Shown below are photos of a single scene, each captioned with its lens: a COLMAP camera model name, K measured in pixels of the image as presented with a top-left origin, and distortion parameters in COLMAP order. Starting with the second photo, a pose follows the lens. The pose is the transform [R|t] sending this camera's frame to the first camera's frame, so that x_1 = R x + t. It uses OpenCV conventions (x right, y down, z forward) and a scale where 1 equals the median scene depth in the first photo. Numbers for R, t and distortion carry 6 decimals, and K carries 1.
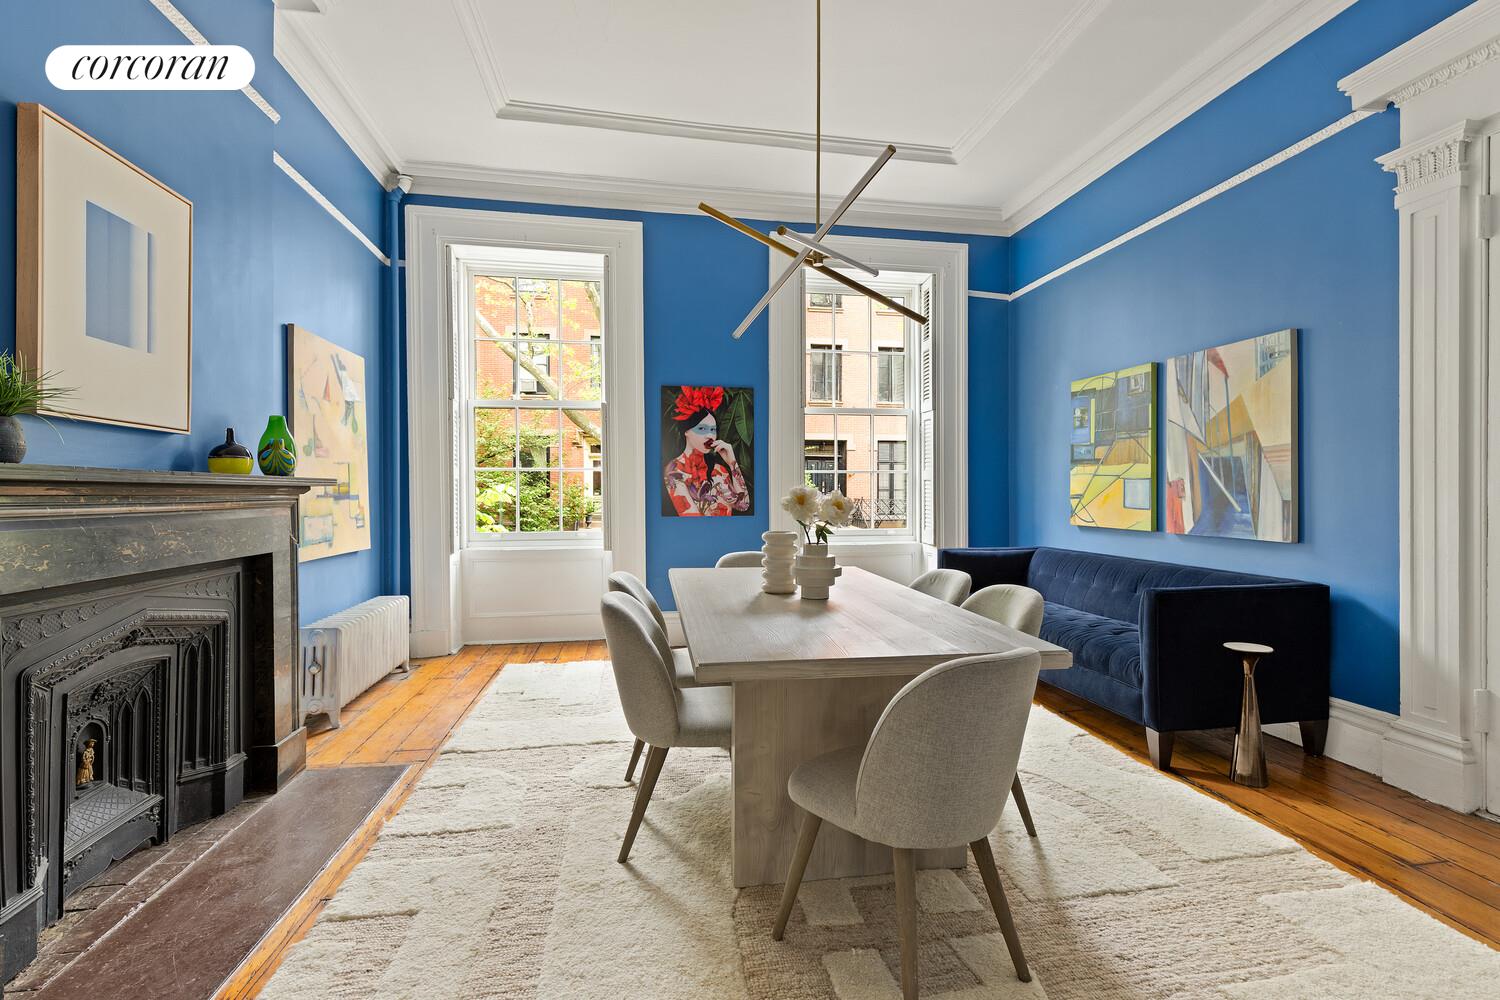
lens RADIAL K [[677.3, 0, 755.8], [0, 677.3, 495.6], [0, 0, 1]] dist [-0.001114, -0.000052]
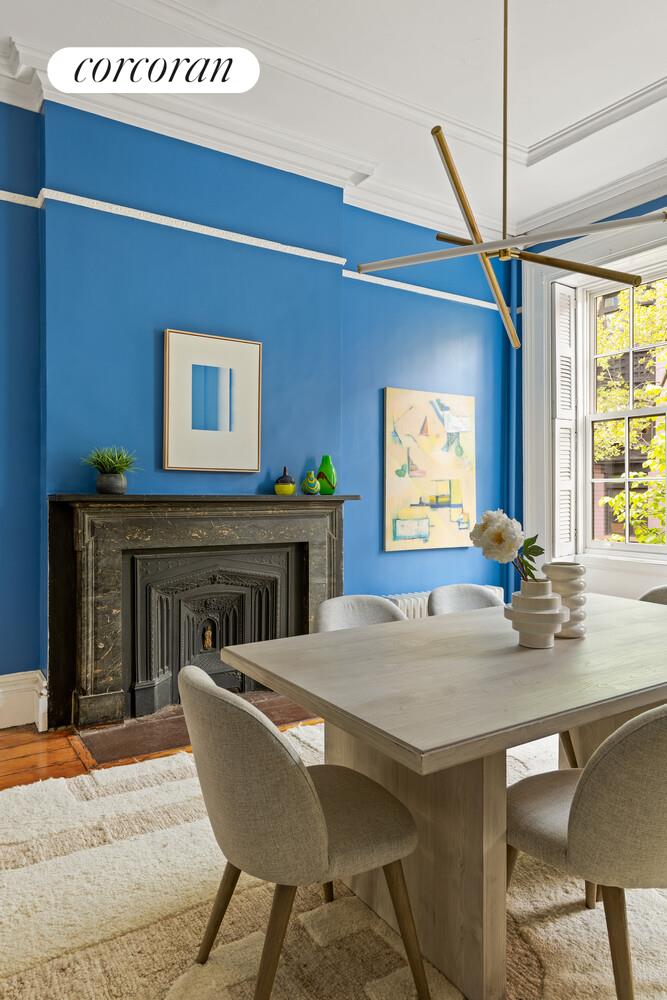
lens RADIAL K [[651.4, 0, 333.4], [0, 651.4, 494.6], [0, 0, 1]] dist [-0.000588, 0.000119]
pose [[0.390628, 0.002980, -0.920544, 0.818914], [-0.005107, 0.999986, 0.001070, -0.032940], [0.920534, 0.004283, 0.390638, 0.496758]]
